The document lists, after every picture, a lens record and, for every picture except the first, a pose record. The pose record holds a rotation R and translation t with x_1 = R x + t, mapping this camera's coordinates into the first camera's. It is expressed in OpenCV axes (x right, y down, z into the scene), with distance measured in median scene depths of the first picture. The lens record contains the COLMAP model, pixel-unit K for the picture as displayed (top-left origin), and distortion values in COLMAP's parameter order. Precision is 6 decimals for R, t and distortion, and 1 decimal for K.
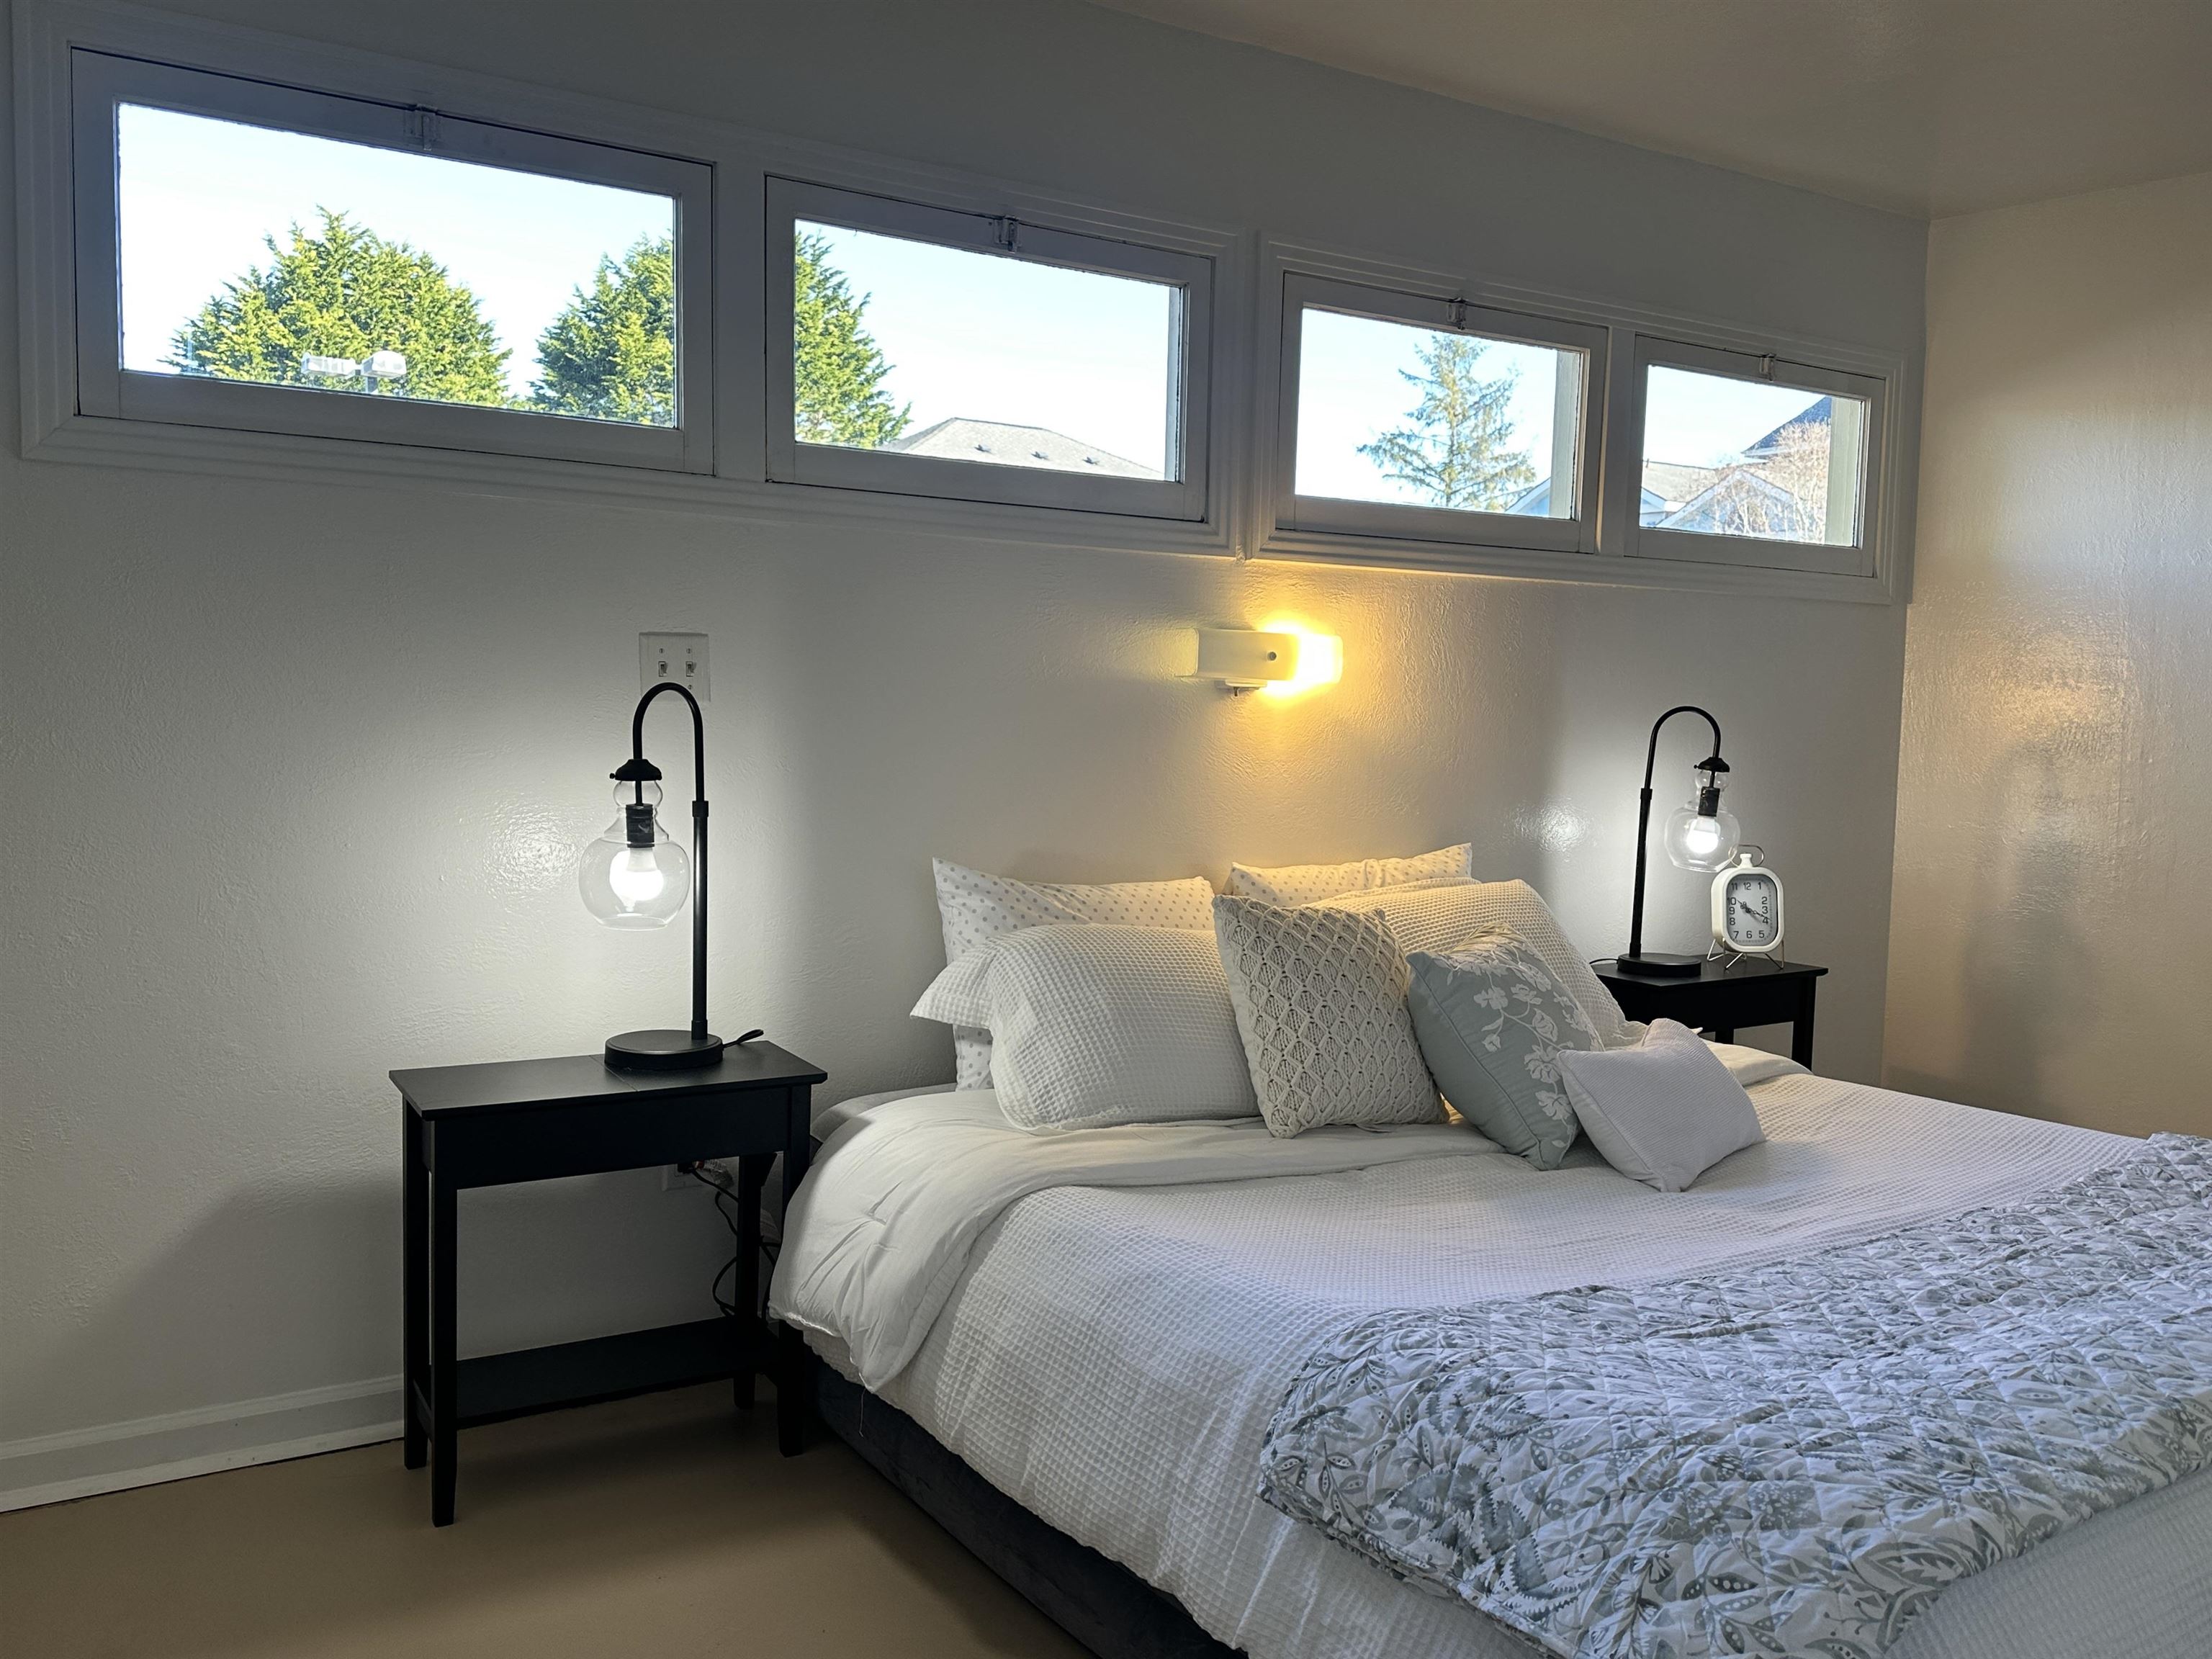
lens RADIAL K [[1799.4, 0, 1103.7], [0, 1799.4, 837.0], [0, 0, 1]] dist [0.109368, -0.172015]
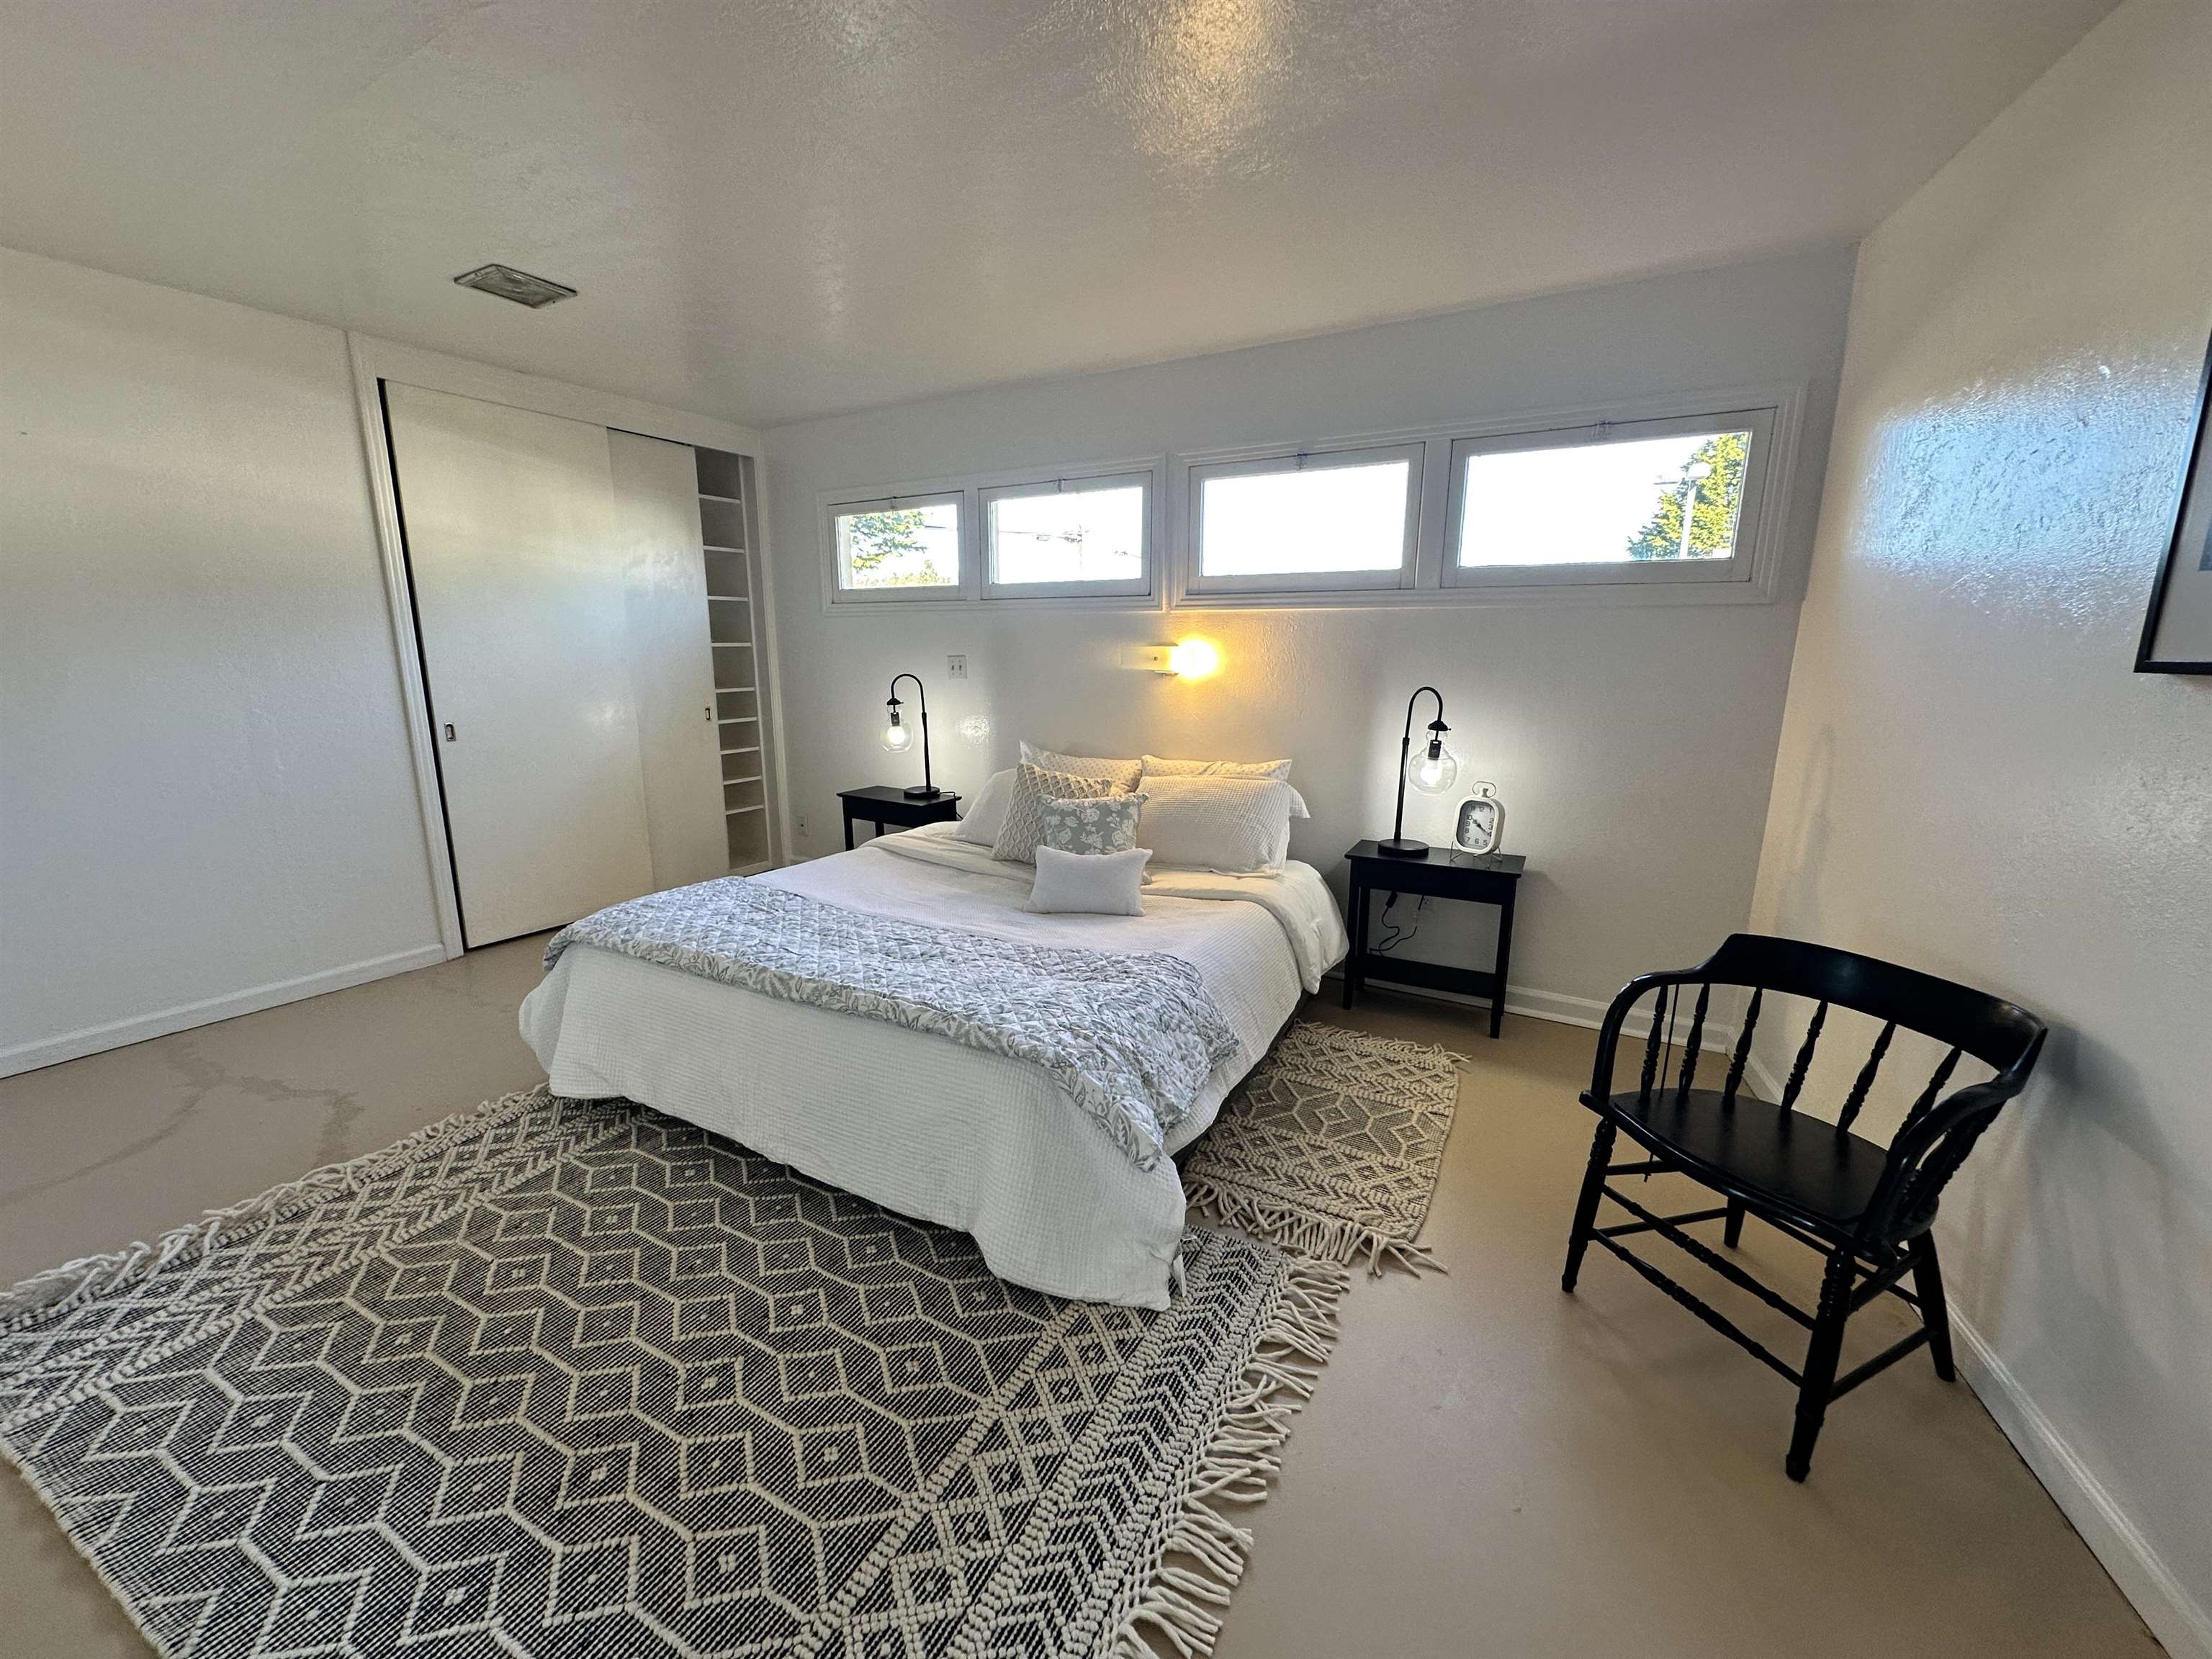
lens RADIAL K [[881.0, 0, 1106.0], [0, 881.0, 829.5], [0, 0, 1]] dist [0.000966, -0.006578]
pose [[0.461669, 0.166608, -0.871265, 0.975365], [-0.059425, 0.985805, 0.157023, -0.059969], [0.885060, -0.020718, 0.465016, 0.450491]]
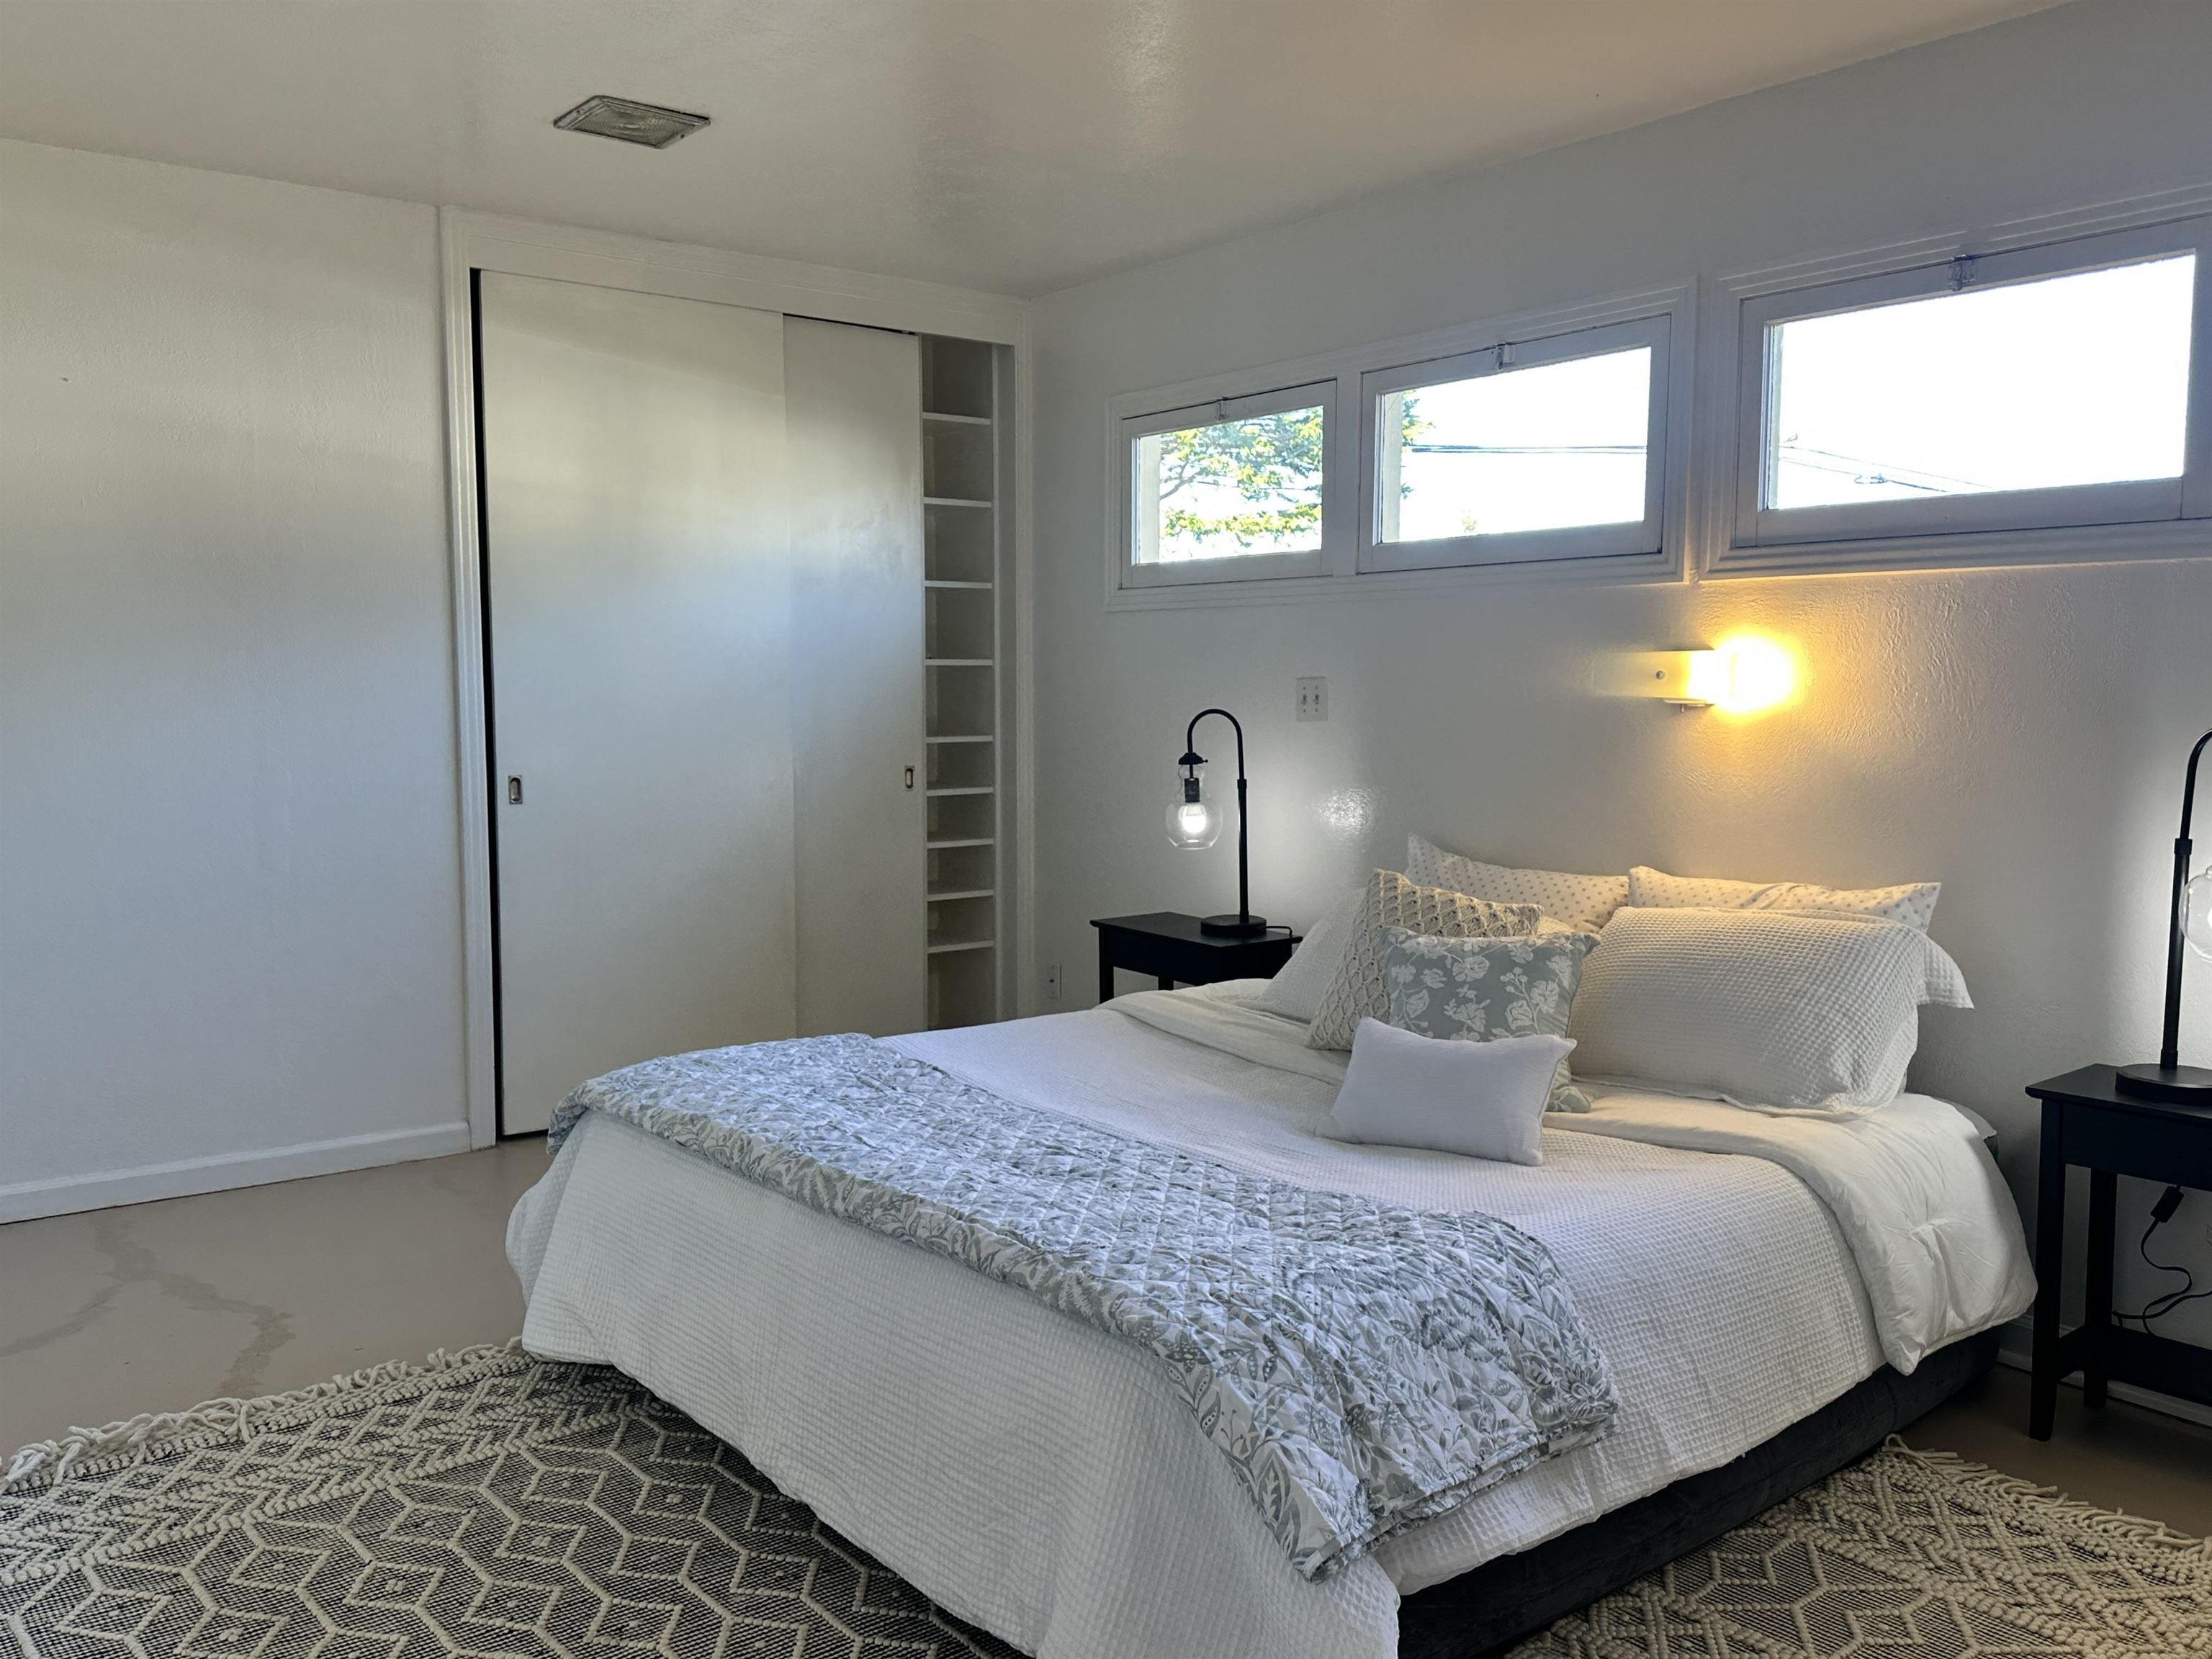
lens RADIAL K [[1799.4, 0, 1103.7], [0, 1799.4, 837.0], [0, 0, 1]] dist [0.109368, -0.172015]
pose [[0.088199, 0.067765, -0.993795, 1.106559], [-0.072681, 0.995462, 0.061428, -0.045946], [0.993448, 0.066812, 0.092724, 0.565540]]
